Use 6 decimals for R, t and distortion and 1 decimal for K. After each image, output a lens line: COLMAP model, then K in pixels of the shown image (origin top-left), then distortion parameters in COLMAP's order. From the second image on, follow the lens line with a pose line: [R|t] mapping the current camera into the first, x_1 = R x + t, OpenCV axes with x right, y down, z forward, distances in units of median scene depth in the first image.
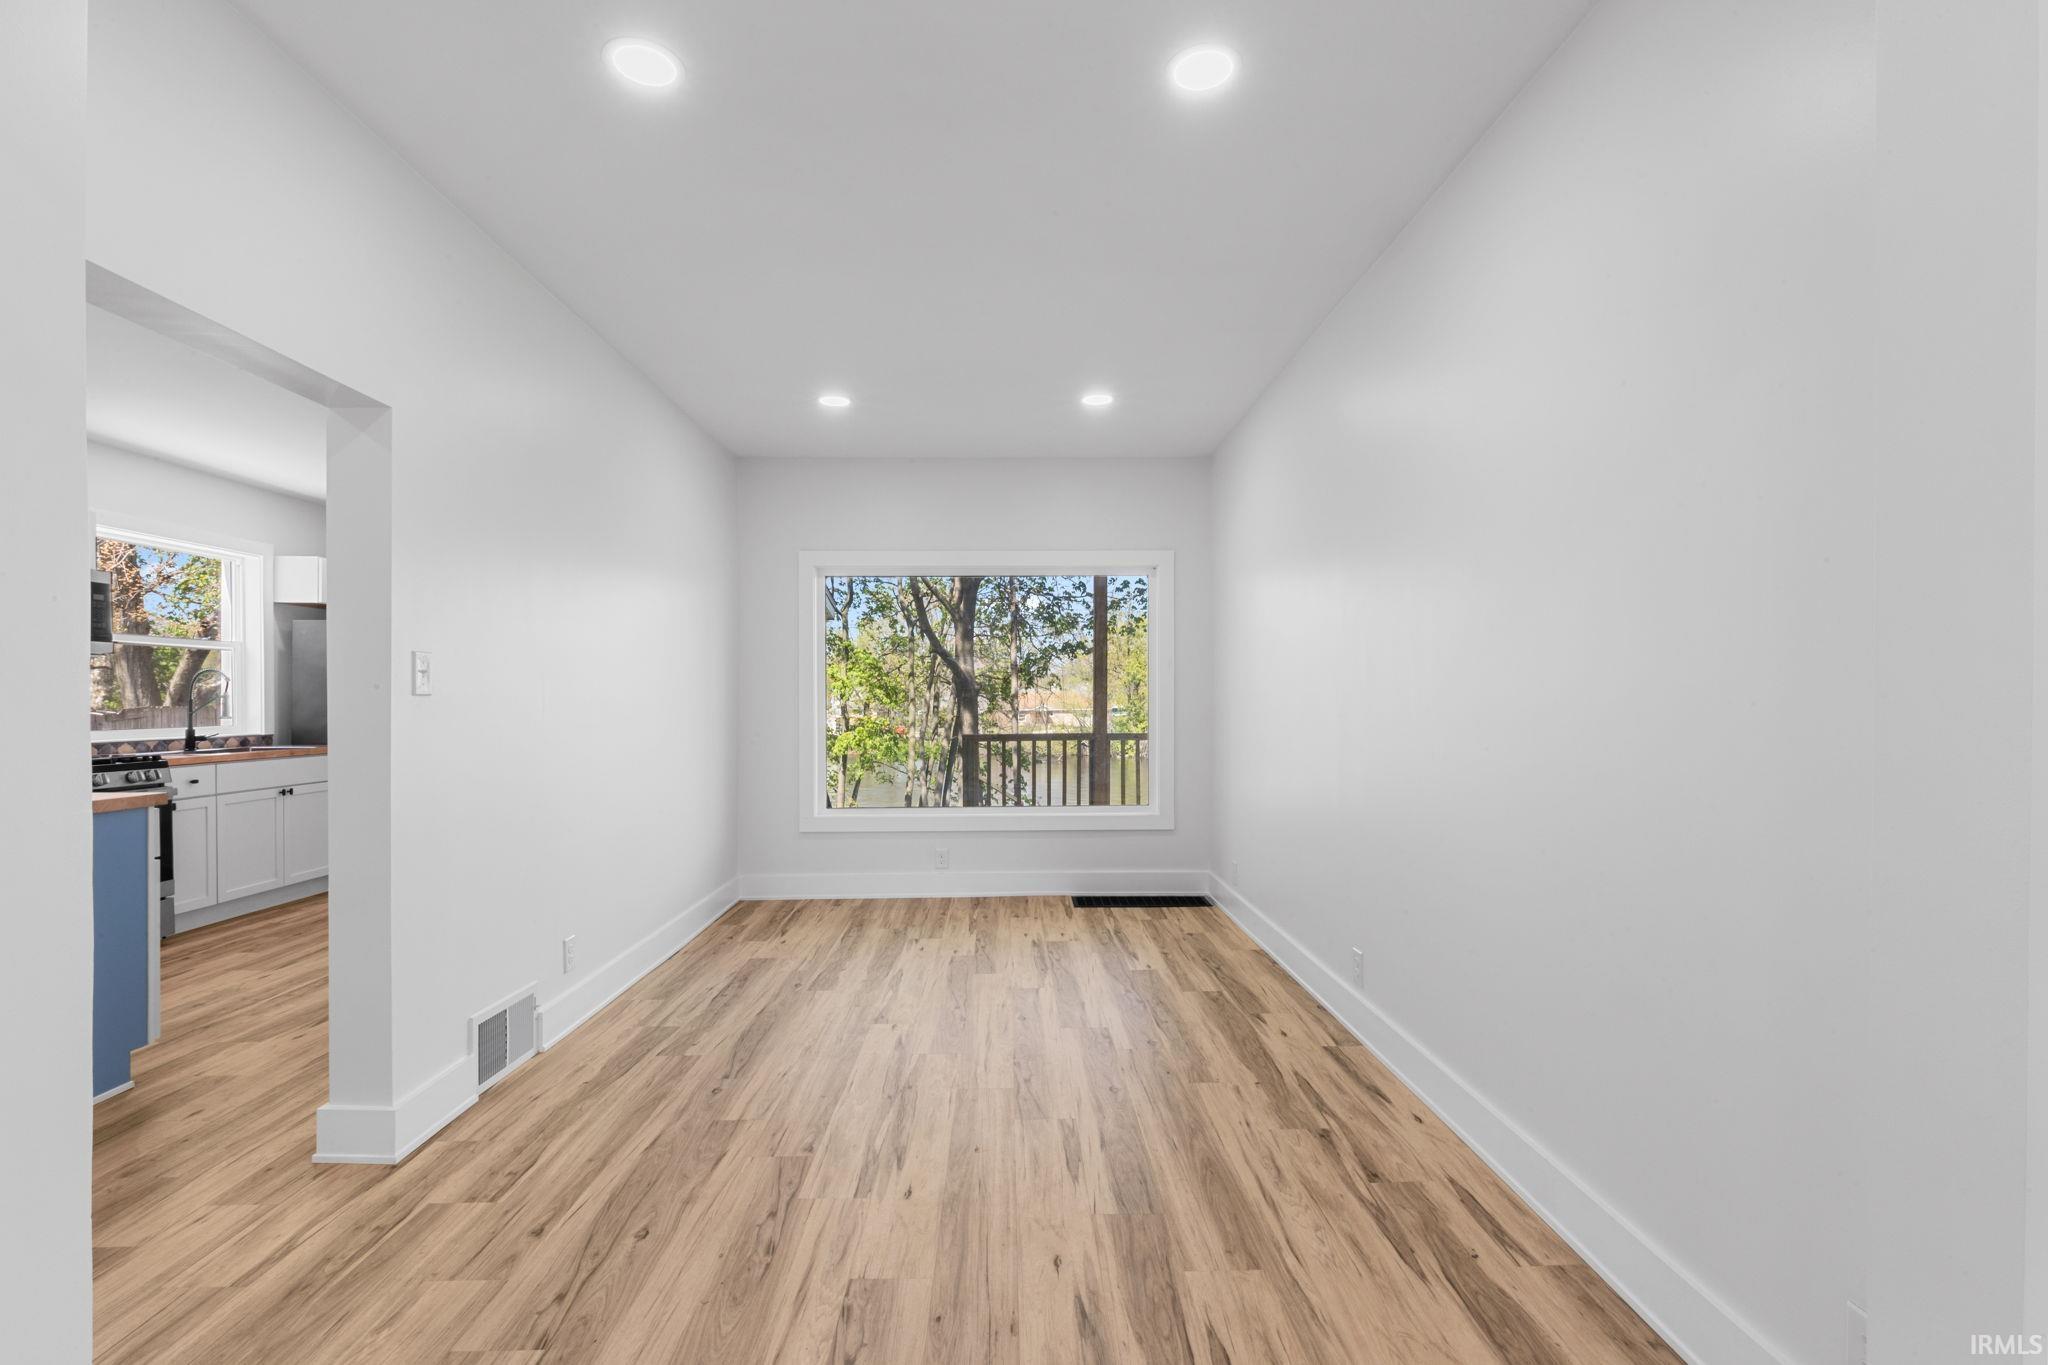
lens RADIAL K [[919.4, 0, 1025.2], [0, 919.4, 696.0], [0, 0, 1]] dist [-0.004651, 0.000786]
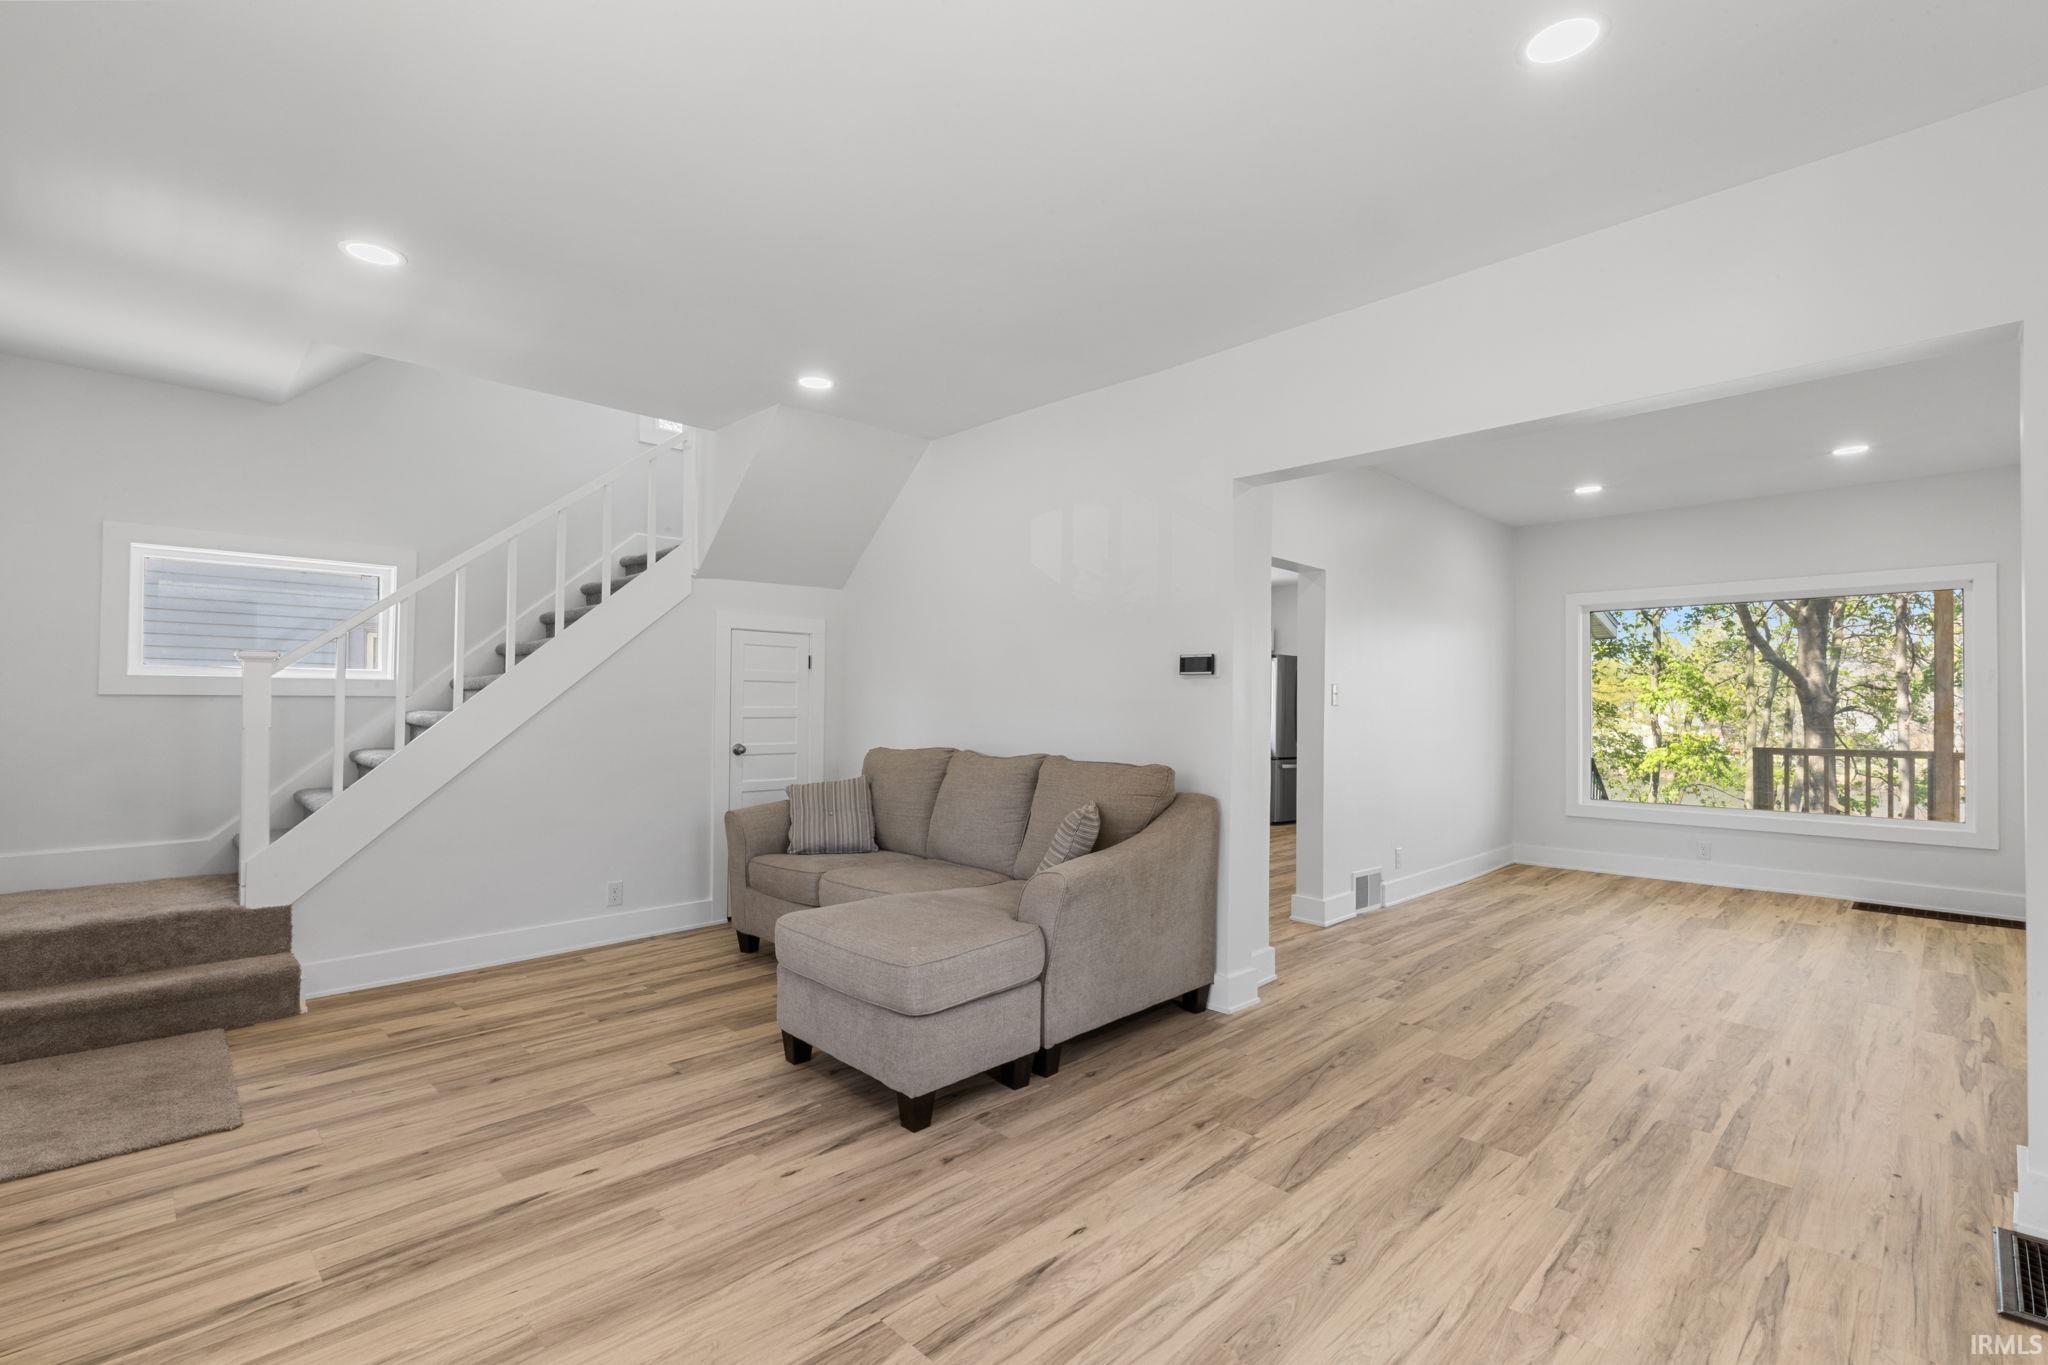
lens RADIAL K [[919.4, 0, 1022.9], [0, 919.4, 702.1], [0, 0, 1]] dist [-0.004651, 0.000786]
pose [[0.687830, 0.005790, -0.725849, 0.326457], [-0.010080, 0.999948, -0.001575, 0.003575], [0.725802, 0.008400, 0.687853, -0.859201]]
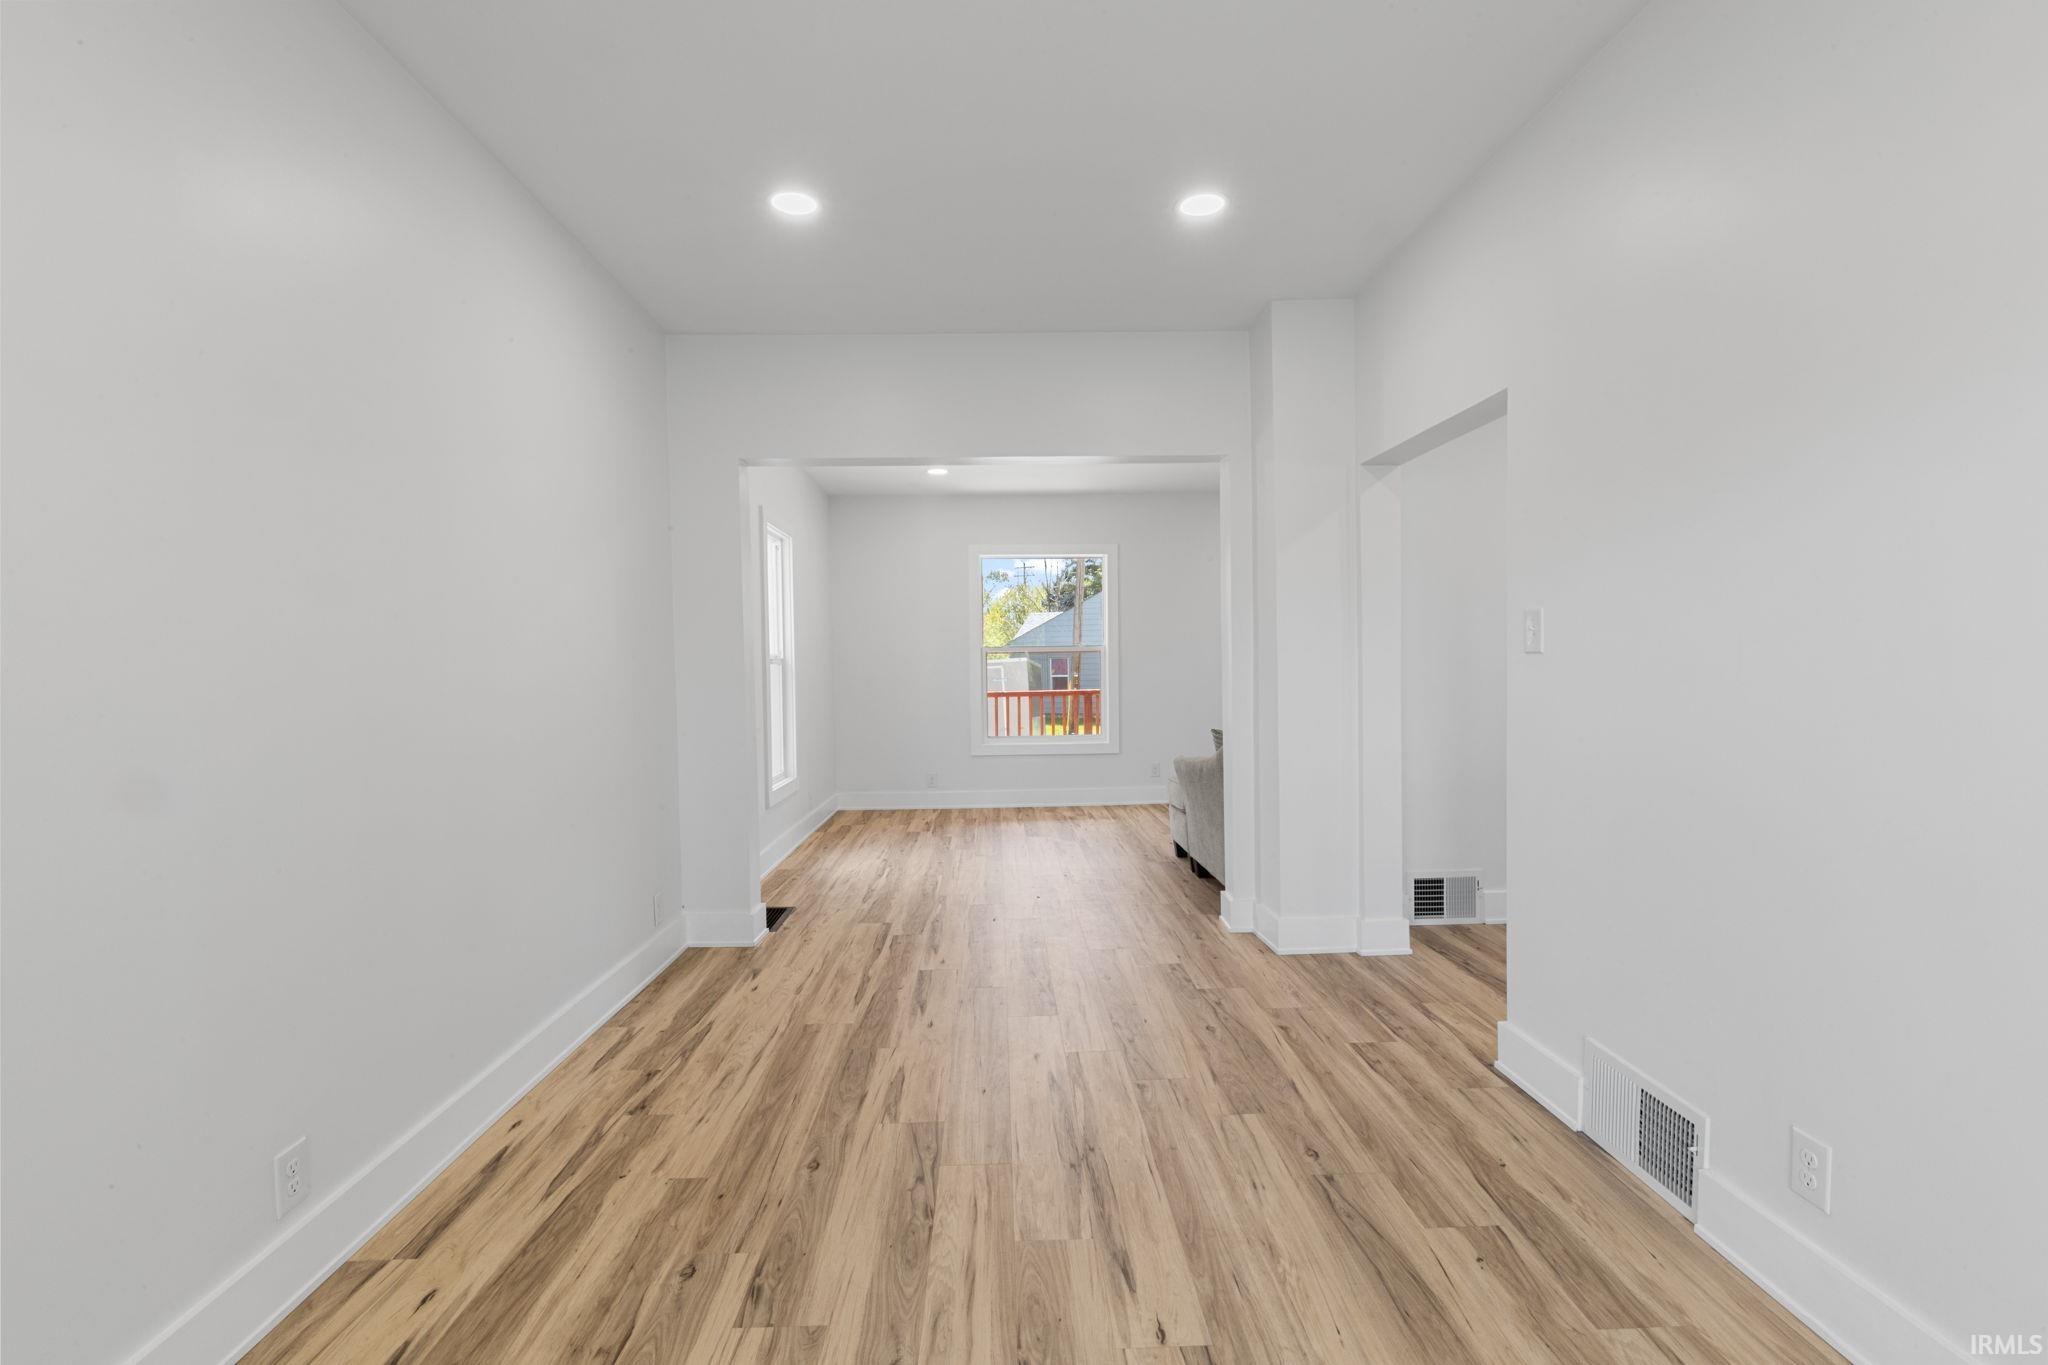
lens RADIAL K [[919.4, 0, 1021.3], [0, 919.4, 683.6], [0, 0, 1]] dist [-0.004651, 0.000786]
pose [[-0.999774, 0.020582, -0.005359, -0.092584], [0.020456, 0.999536, 0.022549, -0.001821], [0.005821, 0.022434, -0.999731, 1.902349]]
